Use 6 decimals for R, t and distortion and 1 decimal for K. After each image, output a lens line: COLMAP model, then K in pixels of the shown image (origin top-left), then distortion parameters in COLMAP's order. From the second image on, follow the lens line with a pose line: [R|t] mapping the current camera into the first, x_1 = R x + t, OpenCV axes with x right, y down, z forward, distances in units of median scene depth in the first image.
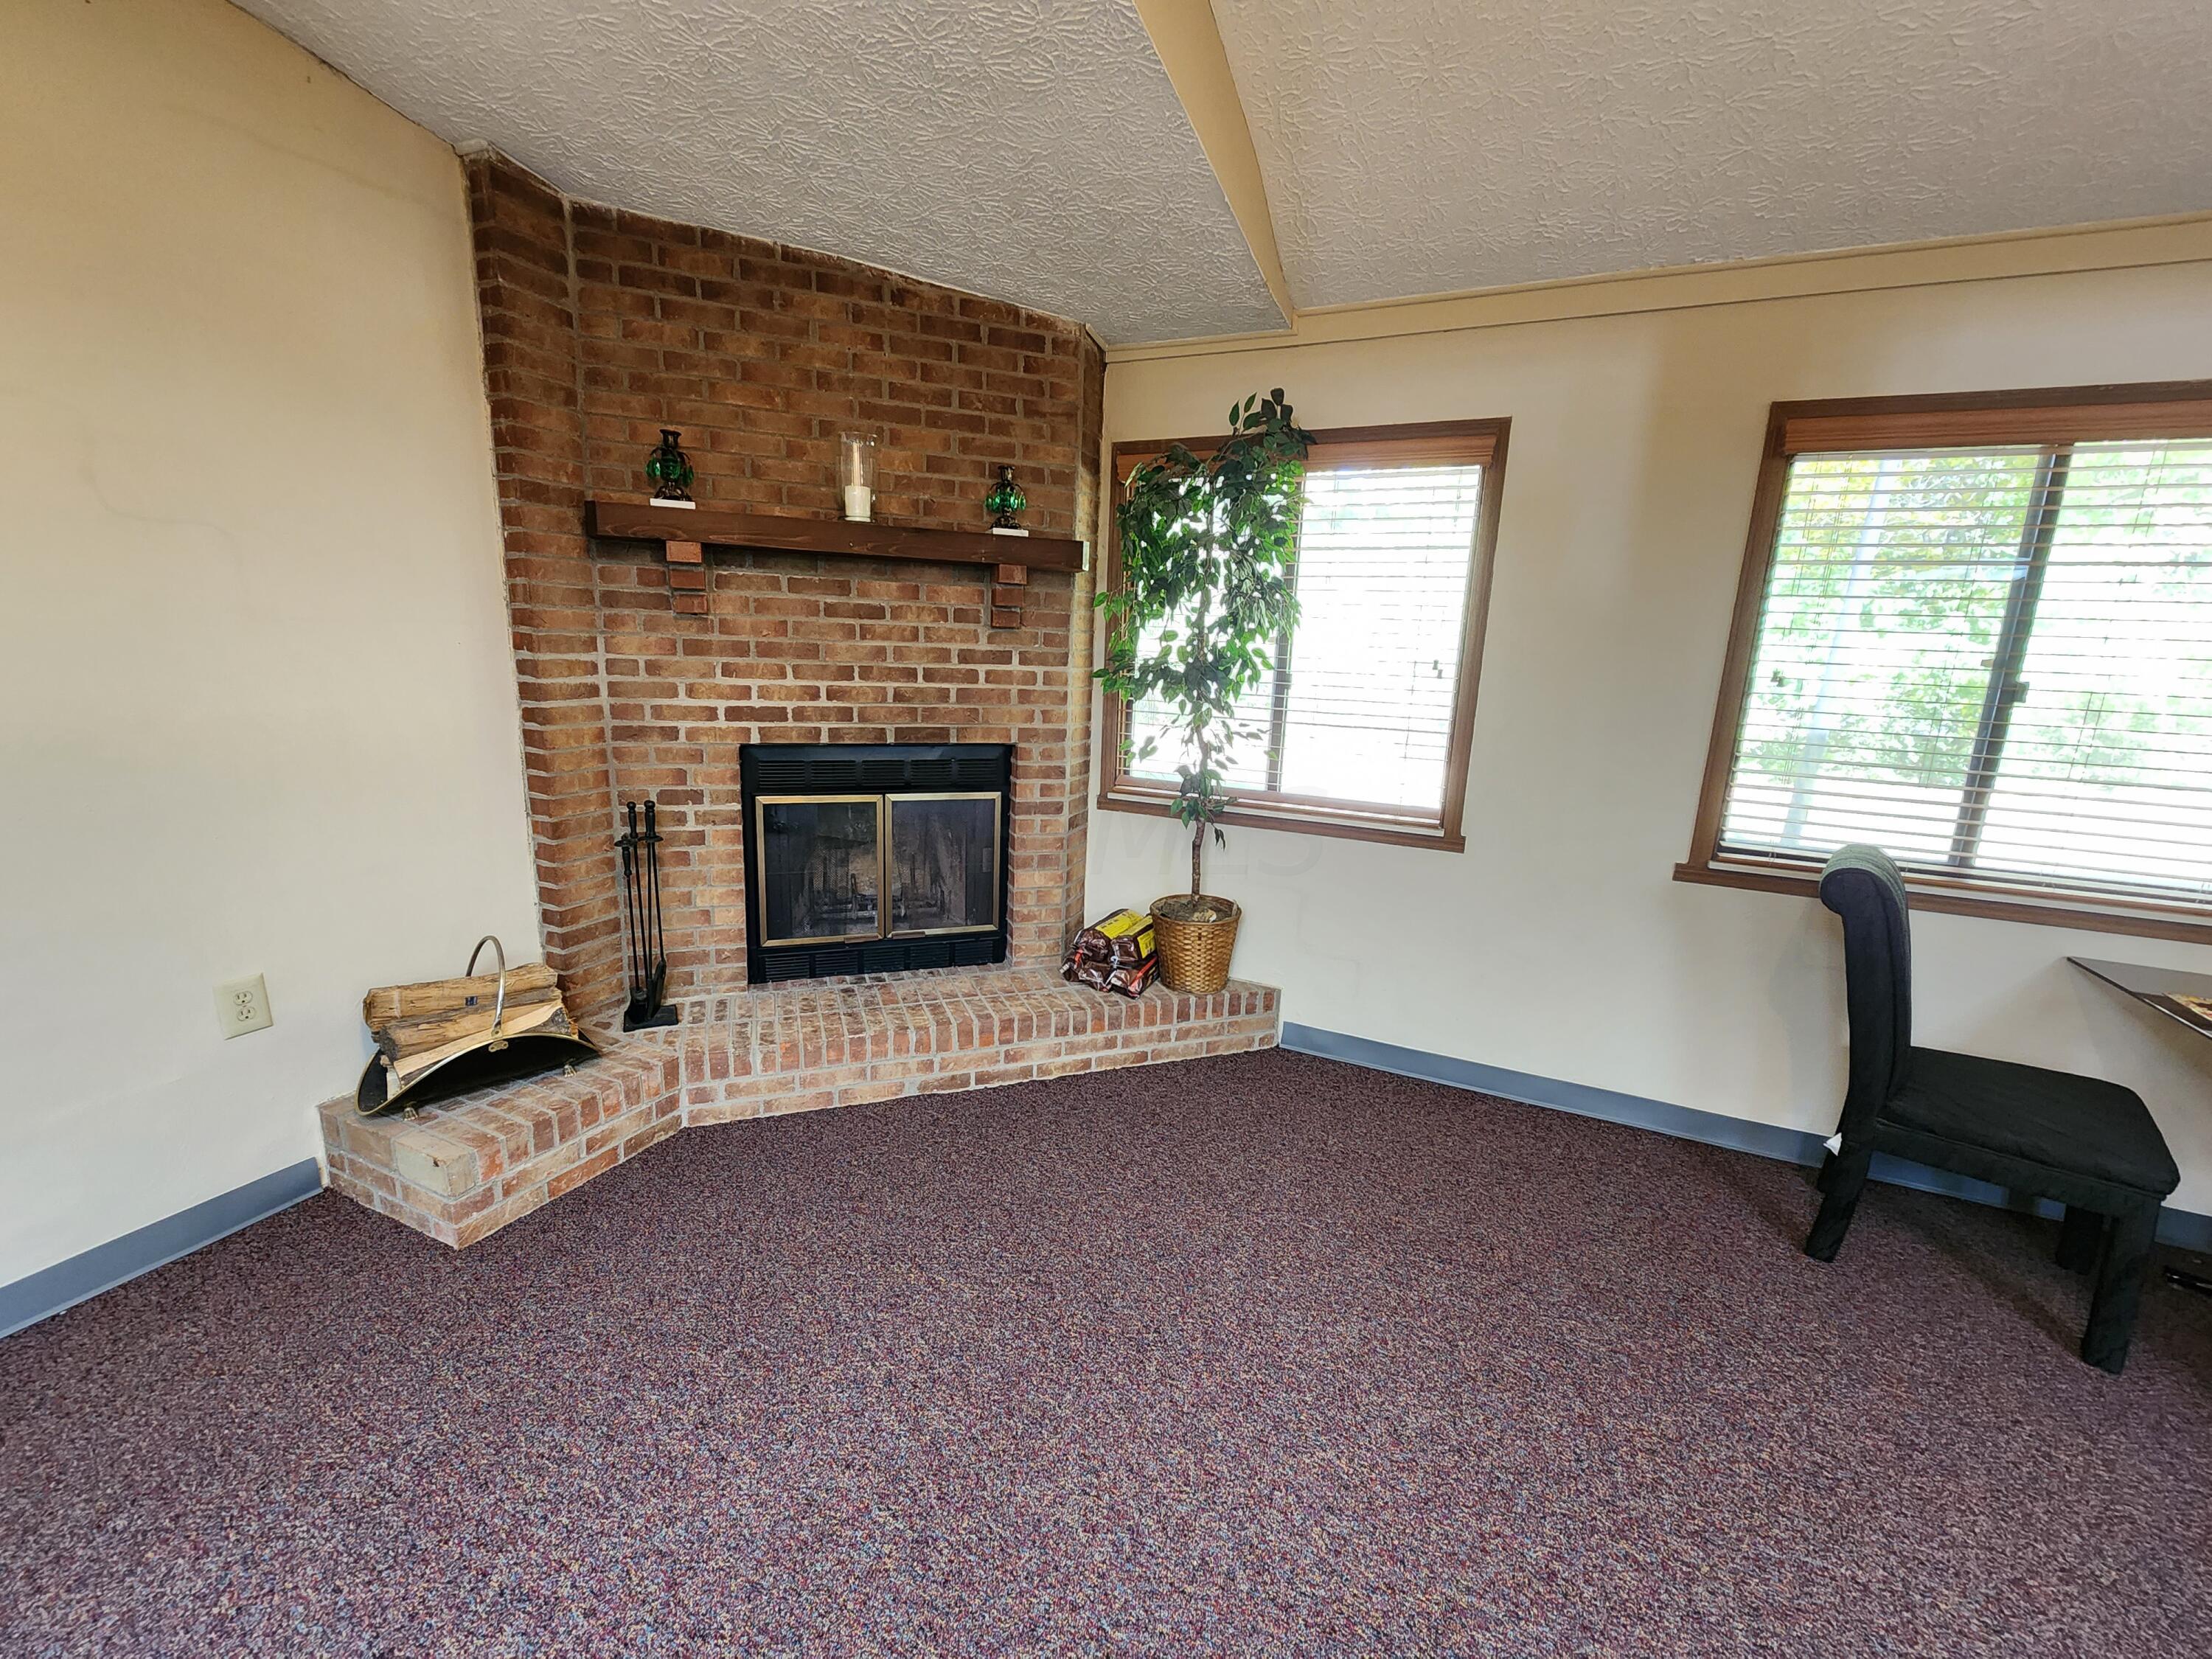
lens RADIAL K [[902.2, 0, 1106.0], [0, 902.2, 829.5], [0, 0, 1]] dist [0.001534, 0.000360]
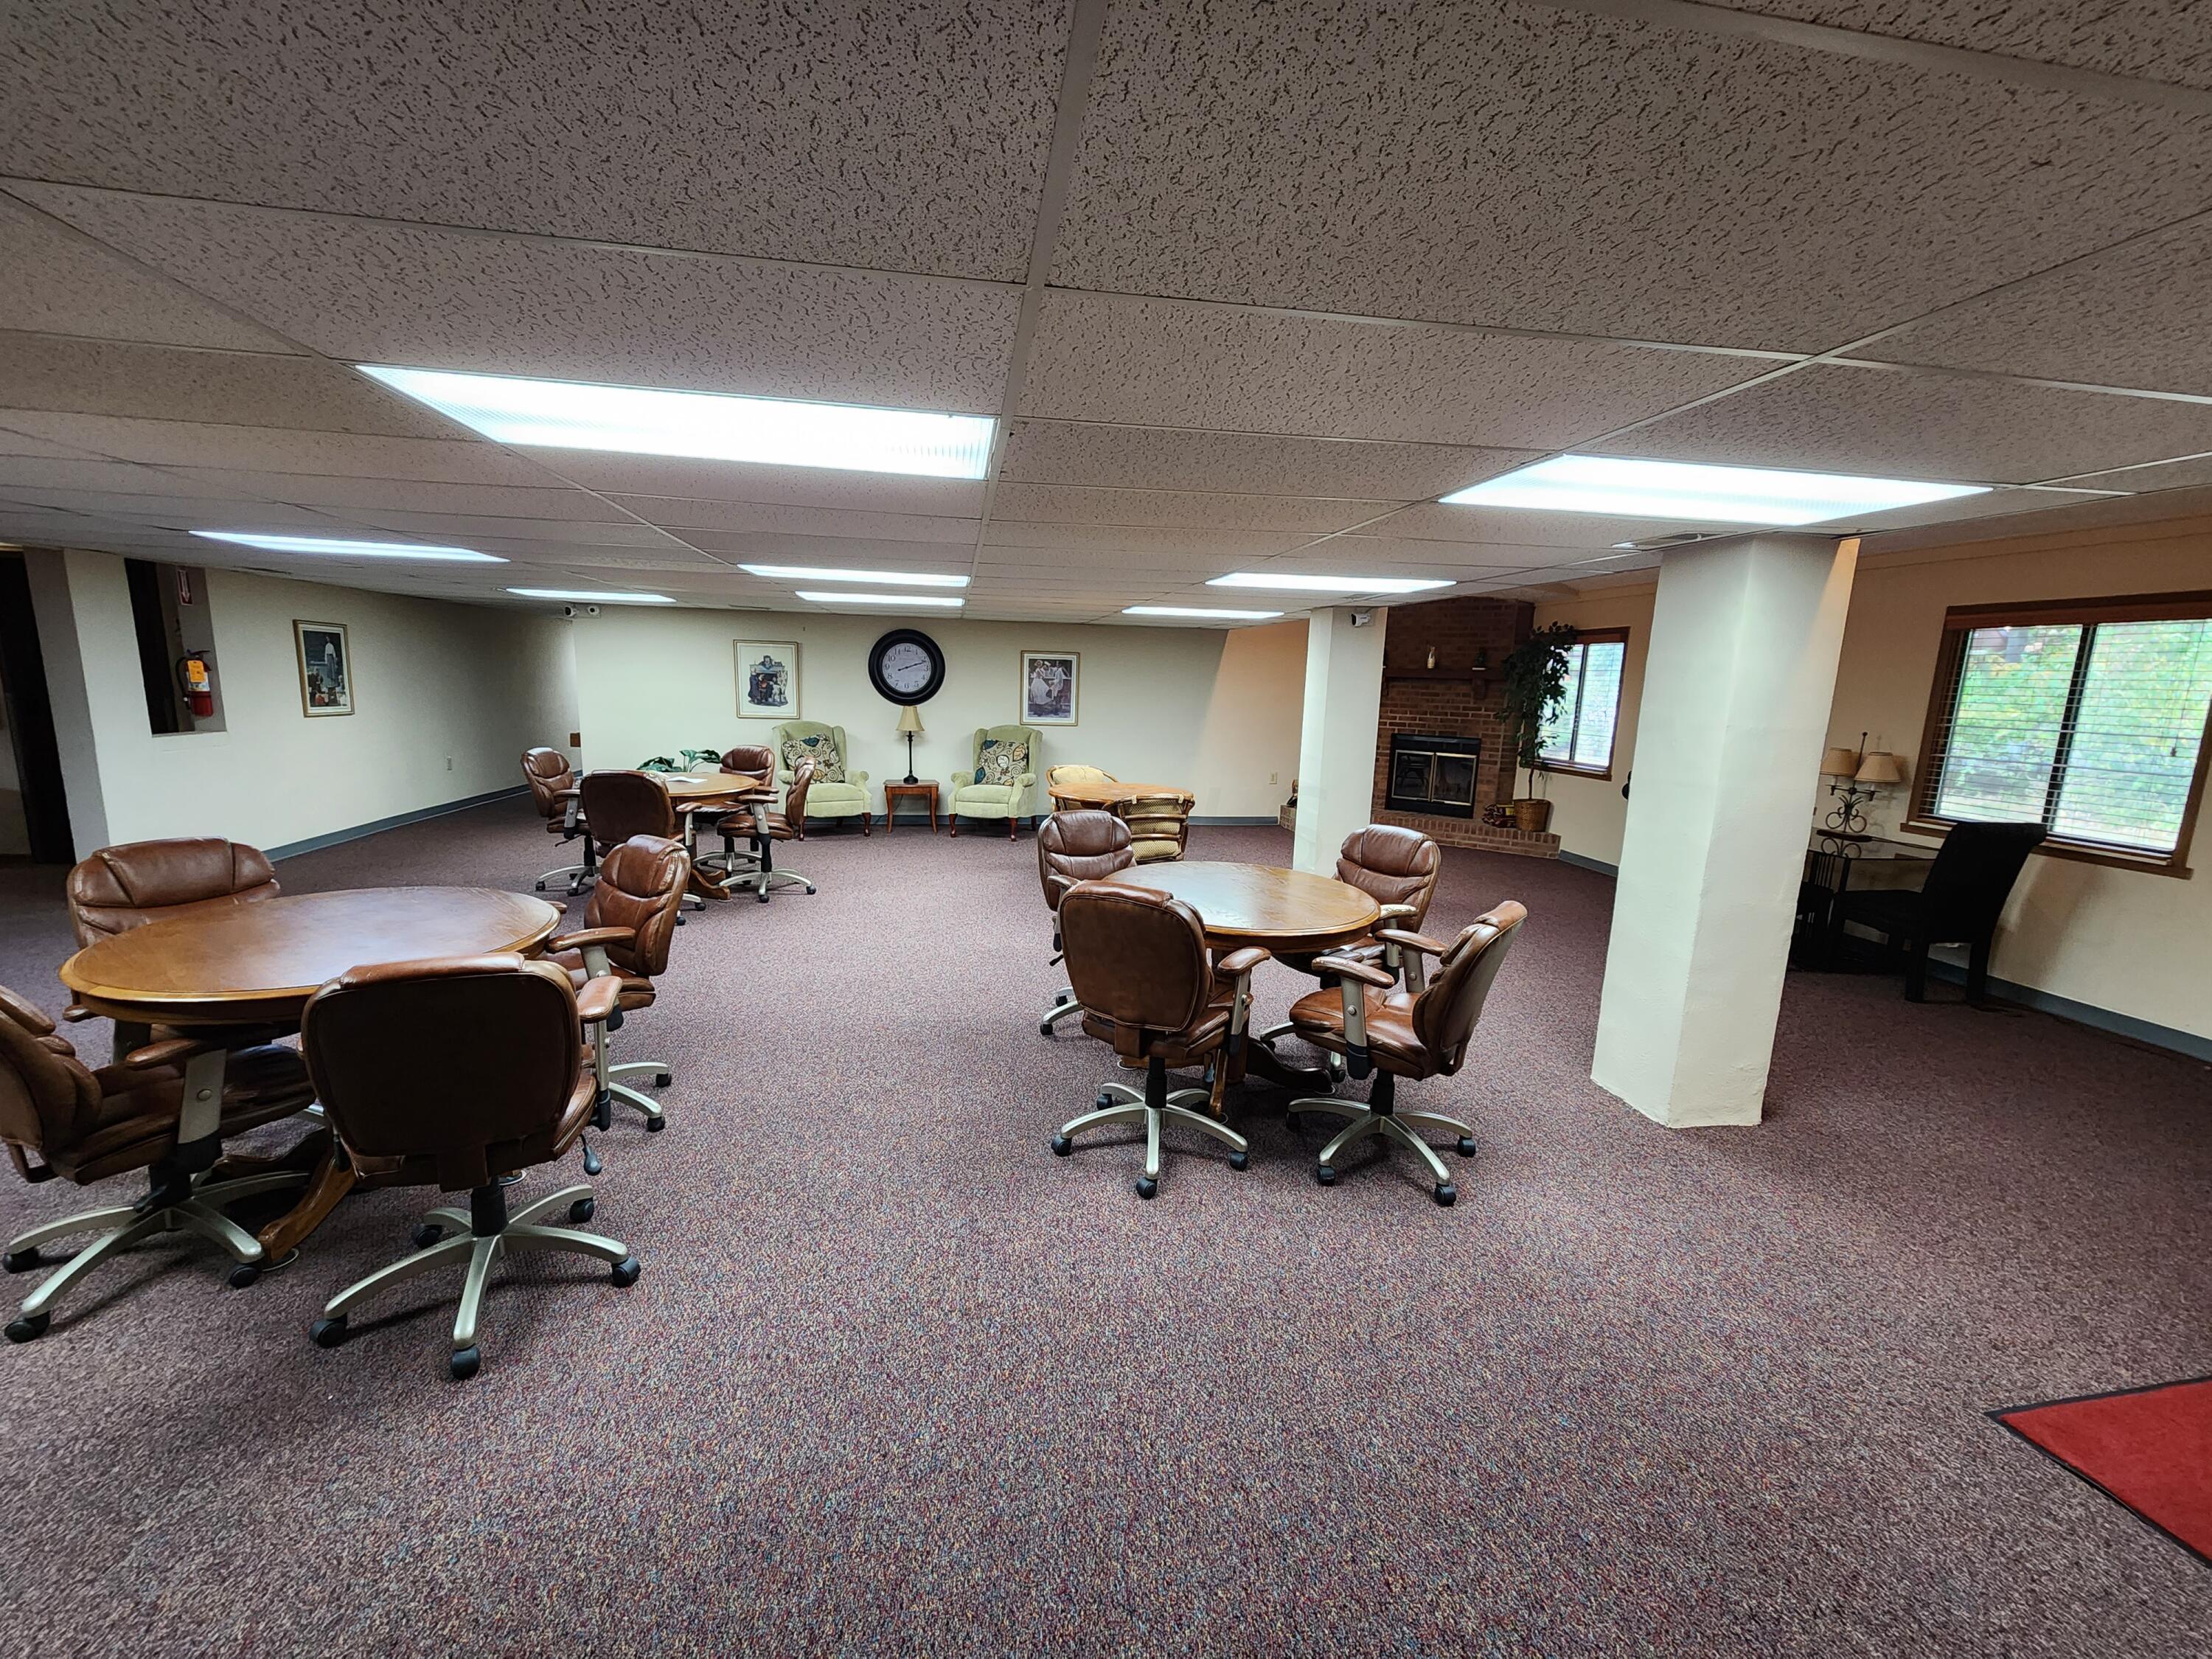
lens RADIAL K [[902.2, 0, 1106.0], [0, 902.2, 829.5], [0, 0, 1]] dist [0.001534, 0.000360]
pose [[0.567358, 0.118735, -0.814866, 1.590788], [-0.181615, 0.983226, 0.016816, 0.356253], [0.803194, 0.138452, 0.579405, -1.582972]]
